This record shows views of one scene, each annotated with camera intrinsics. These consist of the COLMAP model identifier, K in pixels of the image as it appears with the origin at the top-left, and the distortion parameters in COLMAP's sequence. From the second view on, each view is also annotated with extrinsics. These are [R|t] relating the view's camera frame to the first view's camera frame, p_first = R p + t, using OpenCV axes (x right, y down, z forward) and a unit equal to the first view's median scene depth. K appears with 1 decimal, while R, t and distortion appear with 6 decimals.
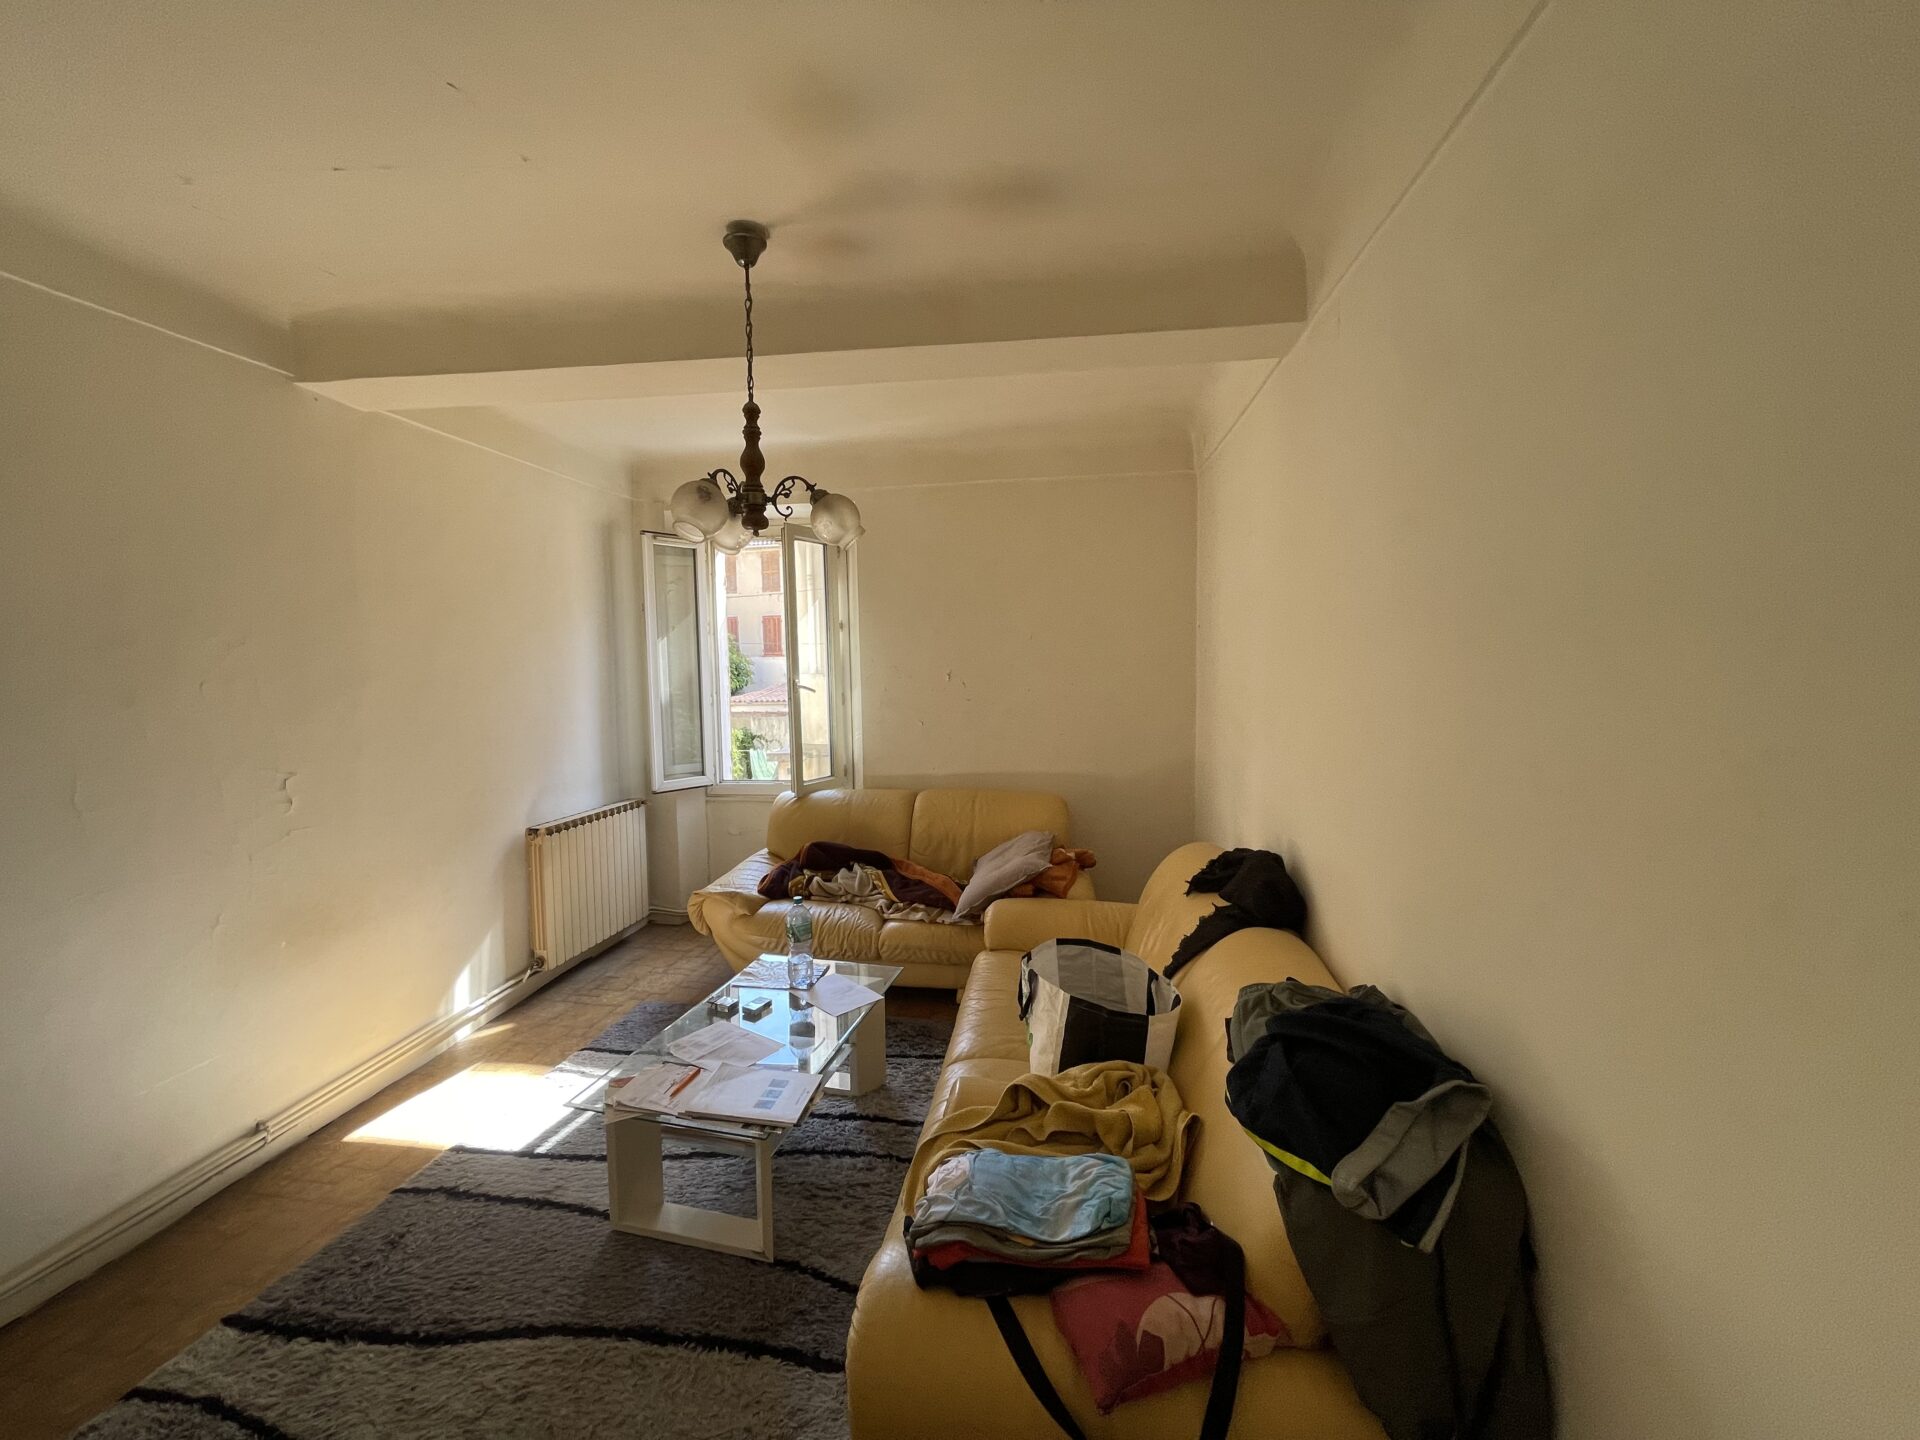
lens RADIAL K [[771.9, 0, 945.4], [0, 771.9, 720.5], [0, 0, 1]] dist [-0.000190, 0.000610]
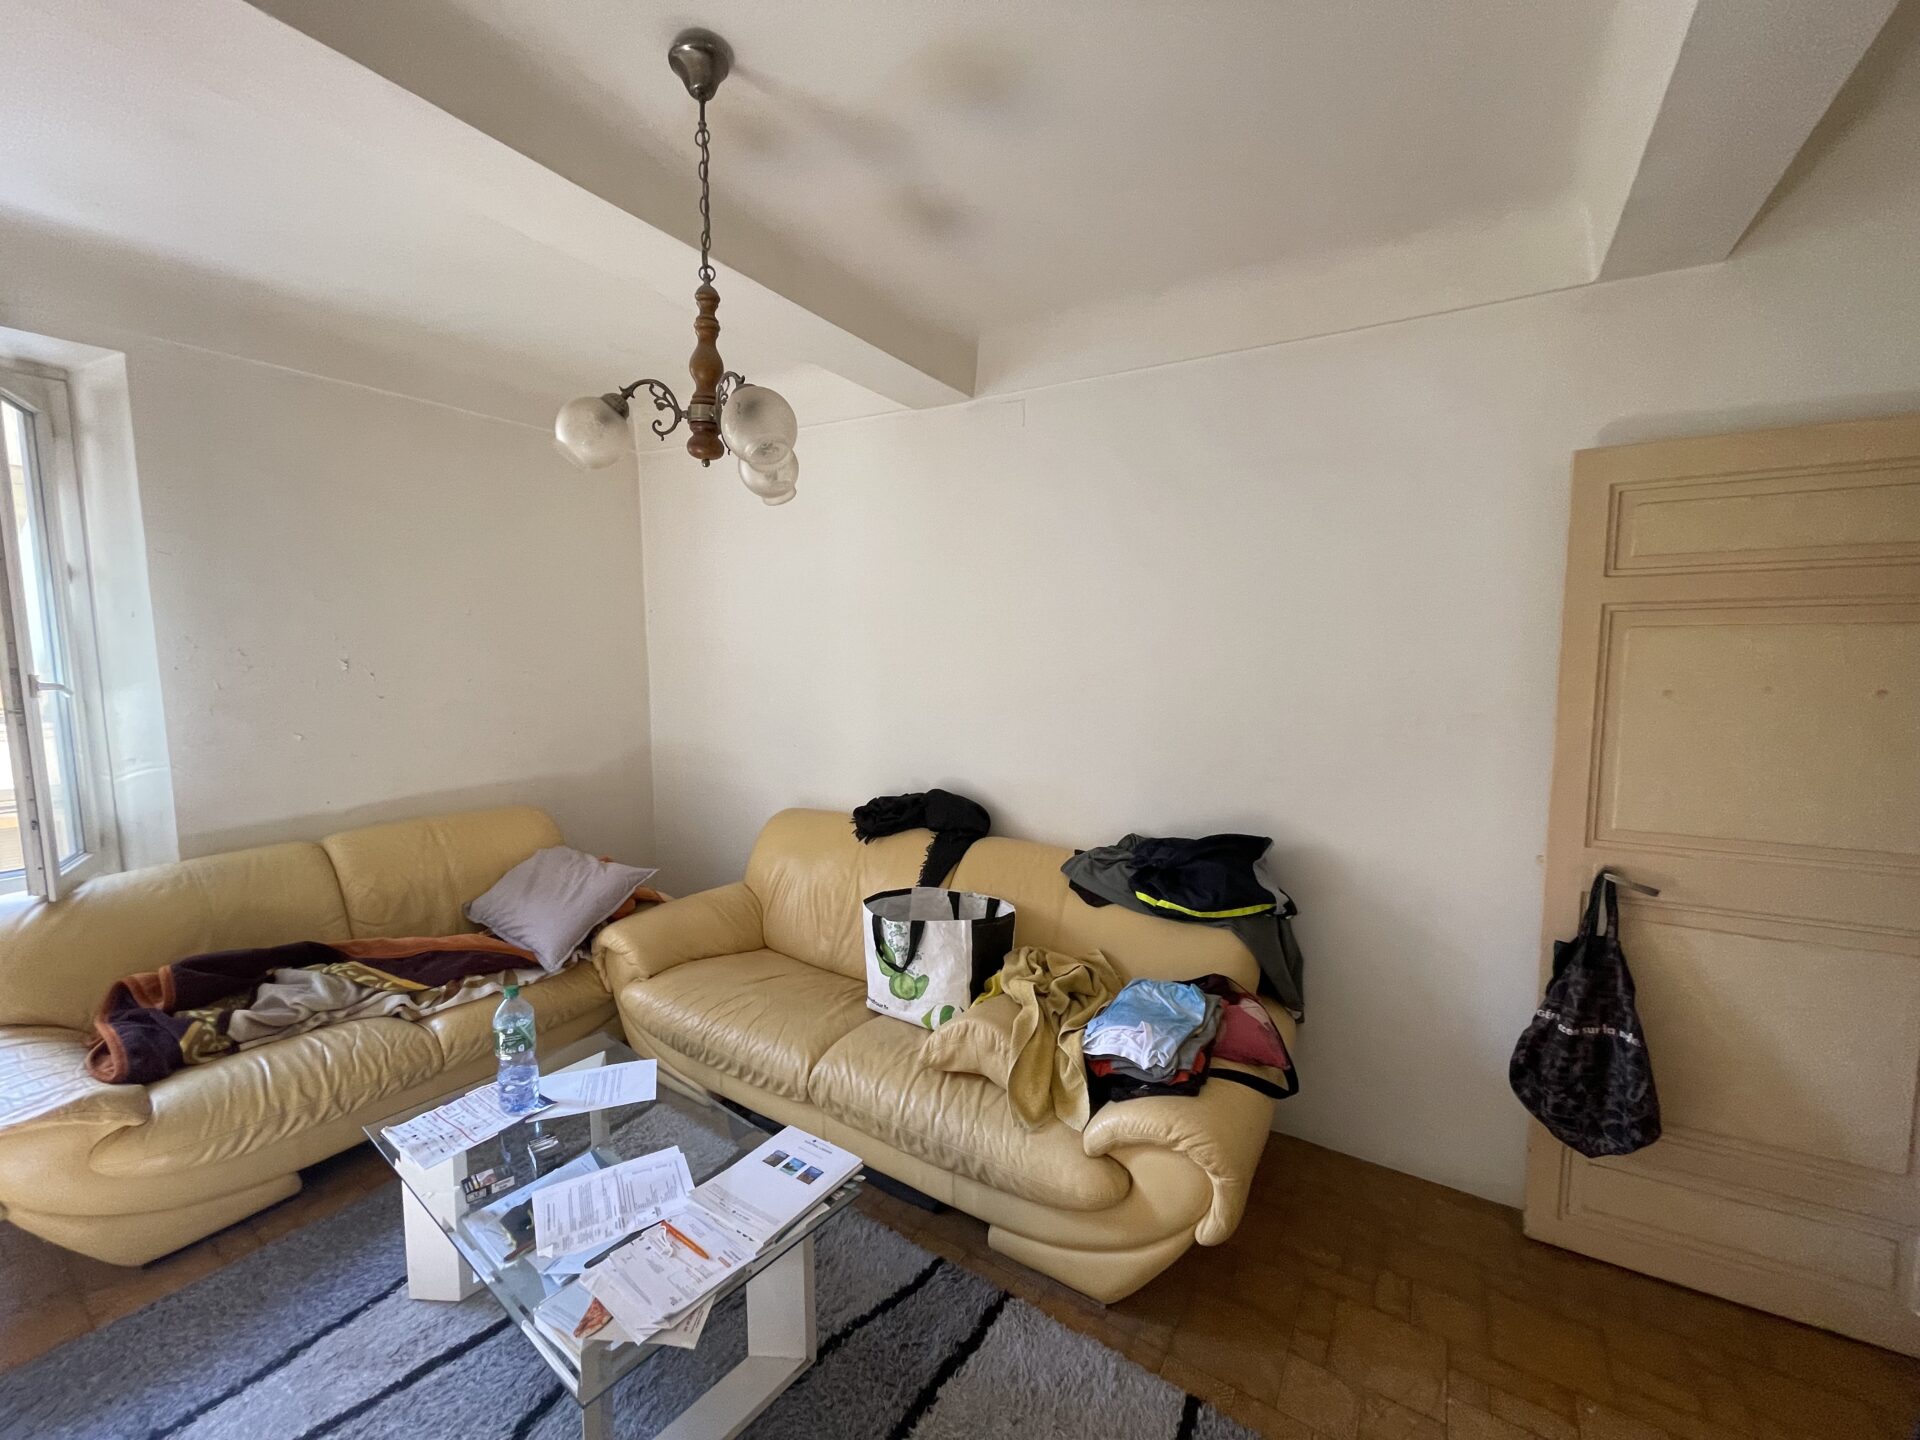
lens RADIAL K [[771.9, 0, 946.1], [0, 771.9, 720.8], [0, 0, 1]] dist [-0.000190, 0.000610]
pose [[0.405407, -0.073347, 0.911189, -0.713659], [0.066077, 0.996520, 0.050817, -0.012644], [-0.911745, 0.039607, 0.408843, 0.414048]]
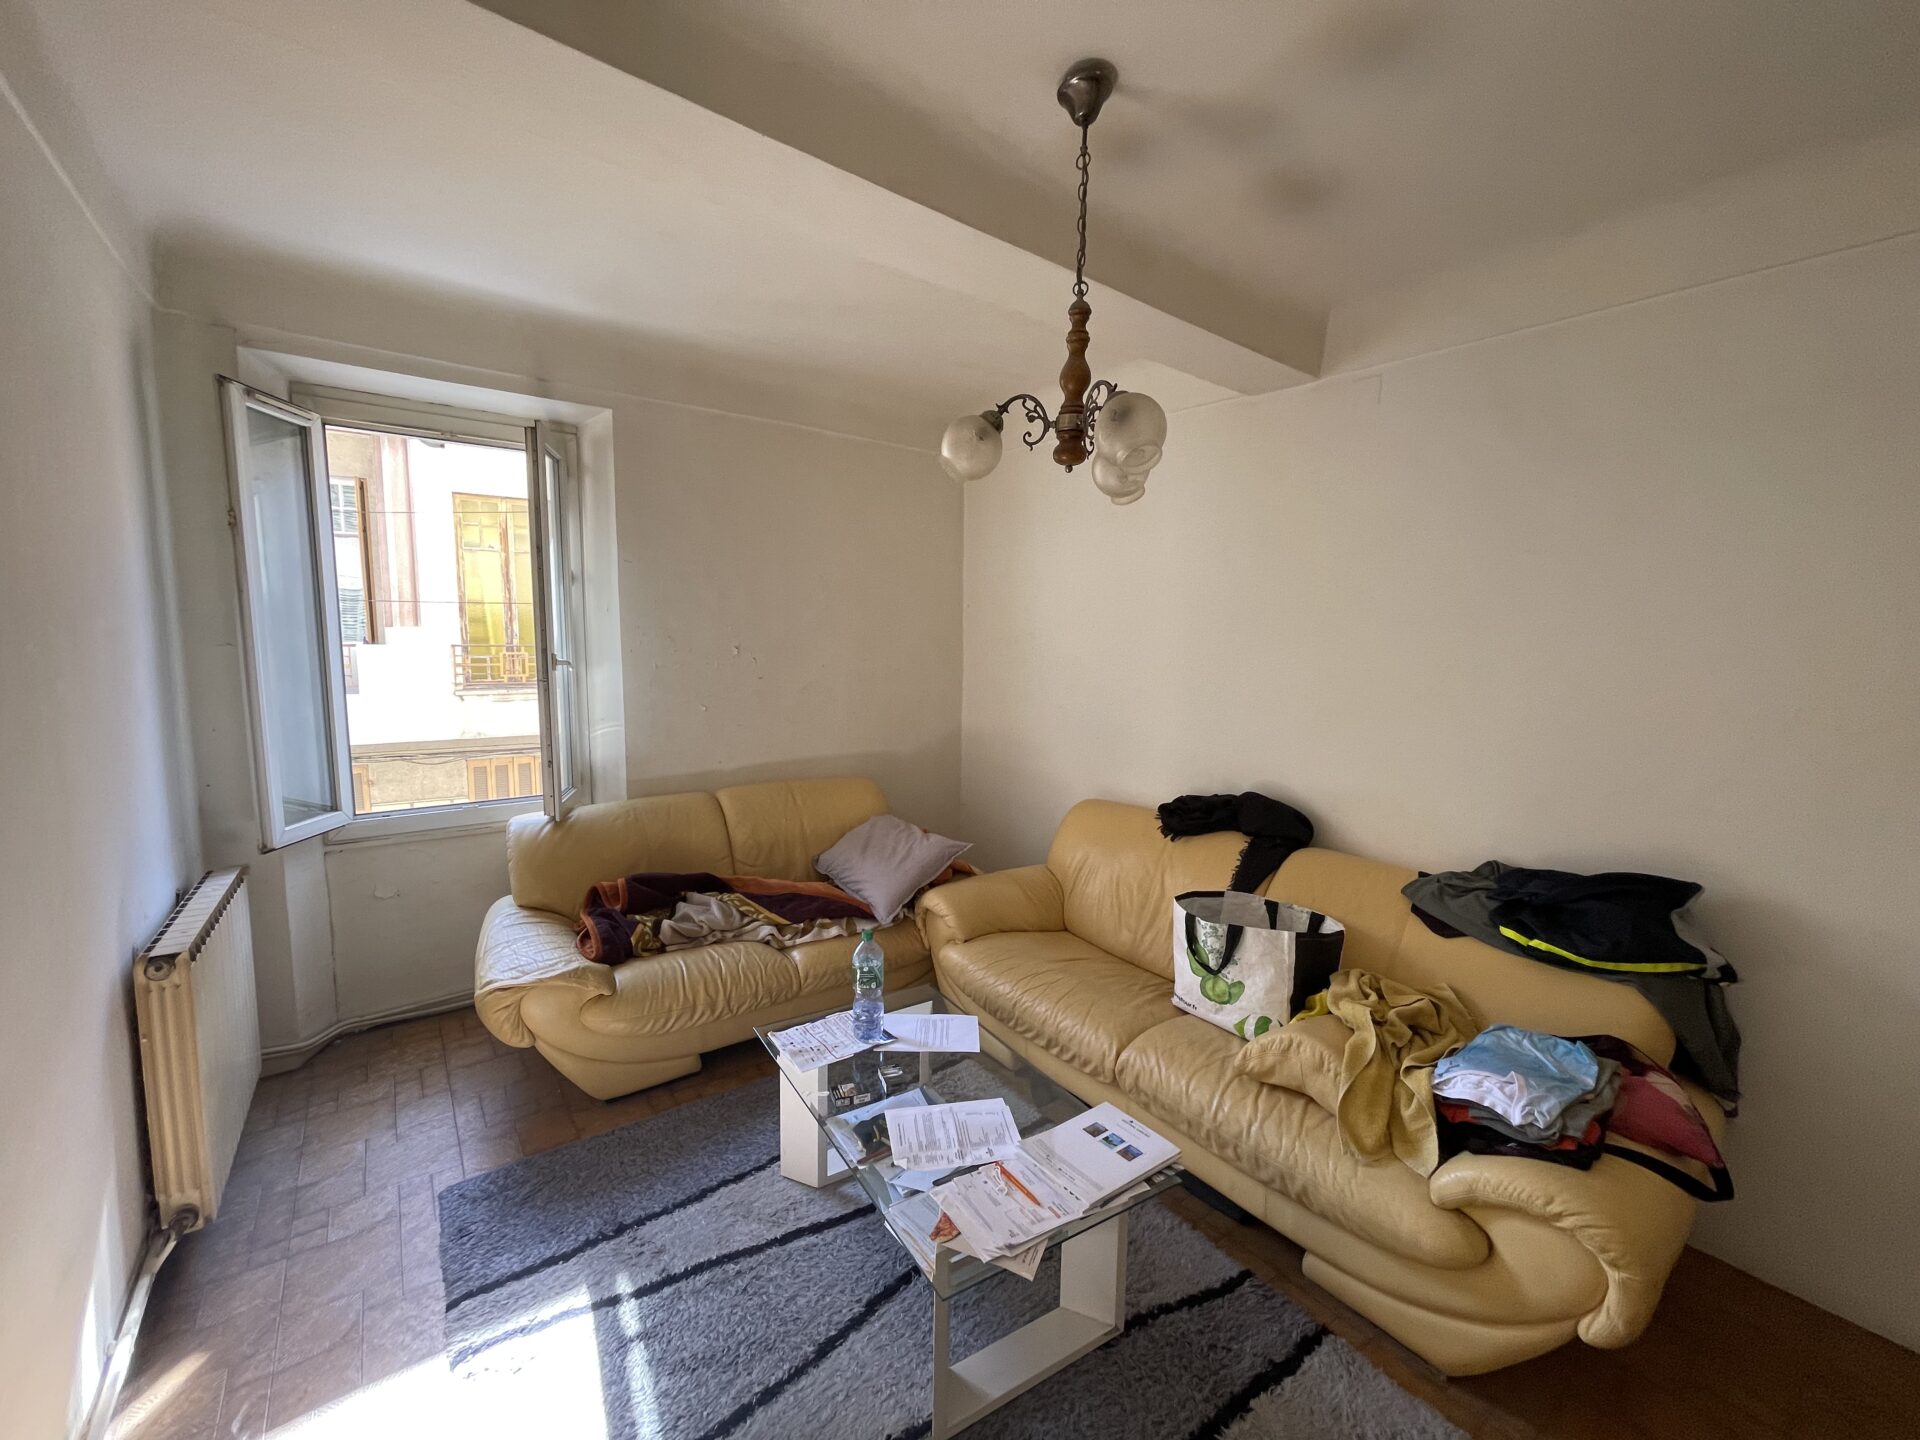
lens RADIAL K [[771.9, 0, 948.5], [0, 771.9, 720.9], [0, 0, 1]] dist [-0.000190, 0.000610]
pose [[0.695170, -0.052723, 0.716910, -0.767818], [0.032755, 0.998594, 0.041676, -0.014803], [-0.718099, -0.005490, 0.695919, 0.446688]]
